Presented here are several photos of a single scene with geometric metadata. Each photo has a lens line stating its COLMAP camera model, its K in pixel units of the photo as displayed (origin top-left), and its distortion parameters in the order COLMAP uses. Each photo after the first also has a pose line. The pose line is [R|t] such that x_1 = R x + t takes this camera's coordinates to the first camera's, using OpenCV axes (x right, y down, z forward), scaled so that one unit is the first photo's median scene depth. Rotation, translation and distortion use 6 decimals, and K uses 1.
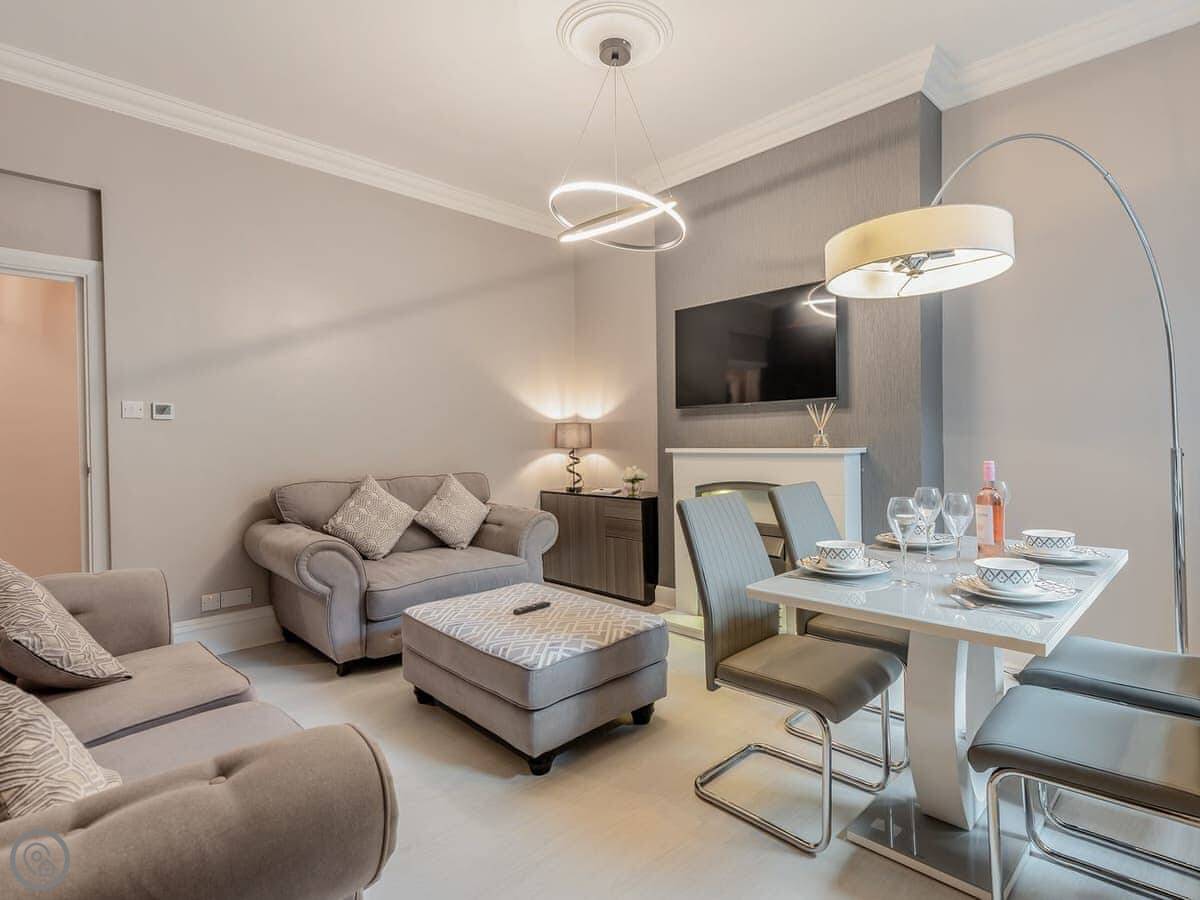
lens RADIAL K [[600.5, 0, 602.2], [0, 600.5, 441.8], [0, 0, 1]] dist [0.015928, -0.001347]
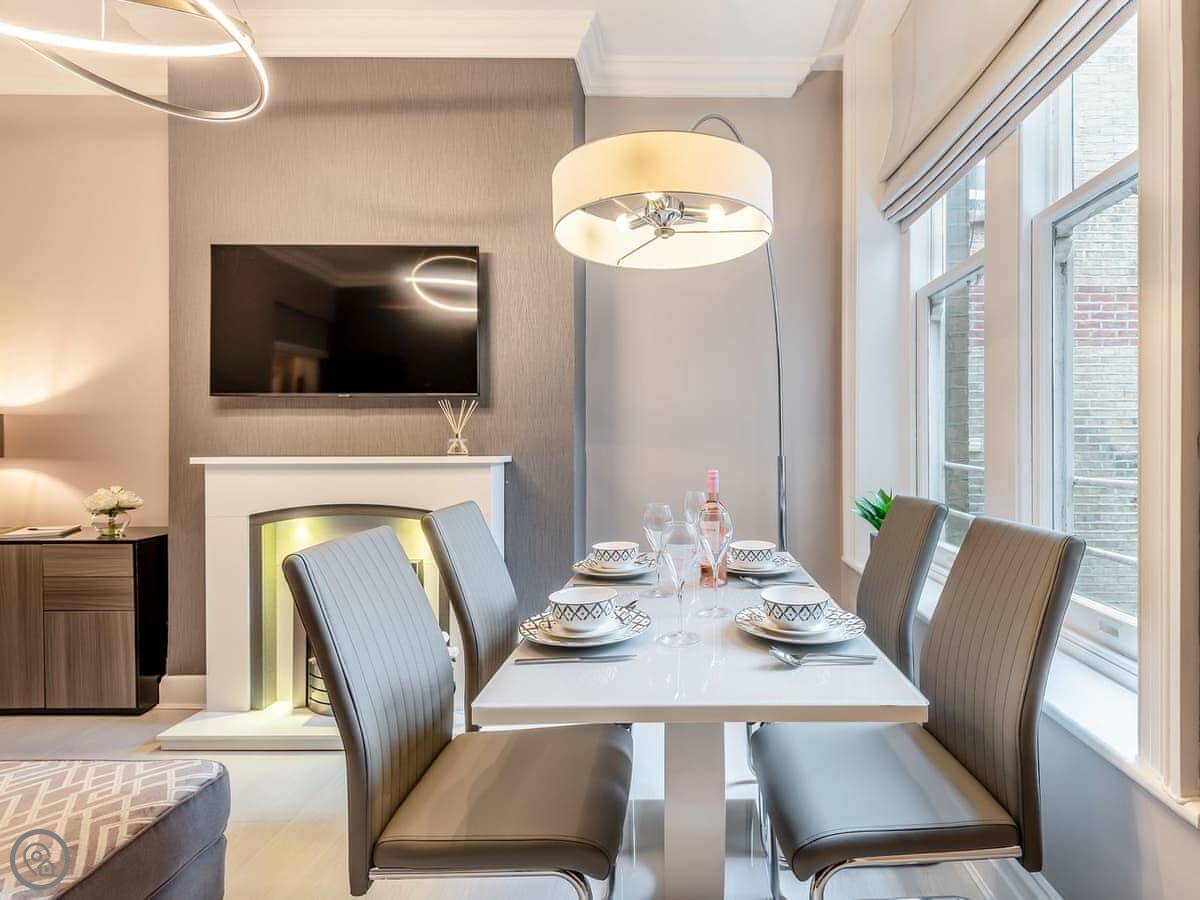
lens RADIAL K [[612.1, 0, 692.8], [0, 612.1, 447.0], [0, 0, 1]] dist [0.005843, -0.001451]
pose [[0.672547, 0.009542, 0.739993, -0.018406], [-0.005467, 0.999954, -0.007926, 0.002360], [-0.740034, 0.001285, 0.672568, 0.197207]]
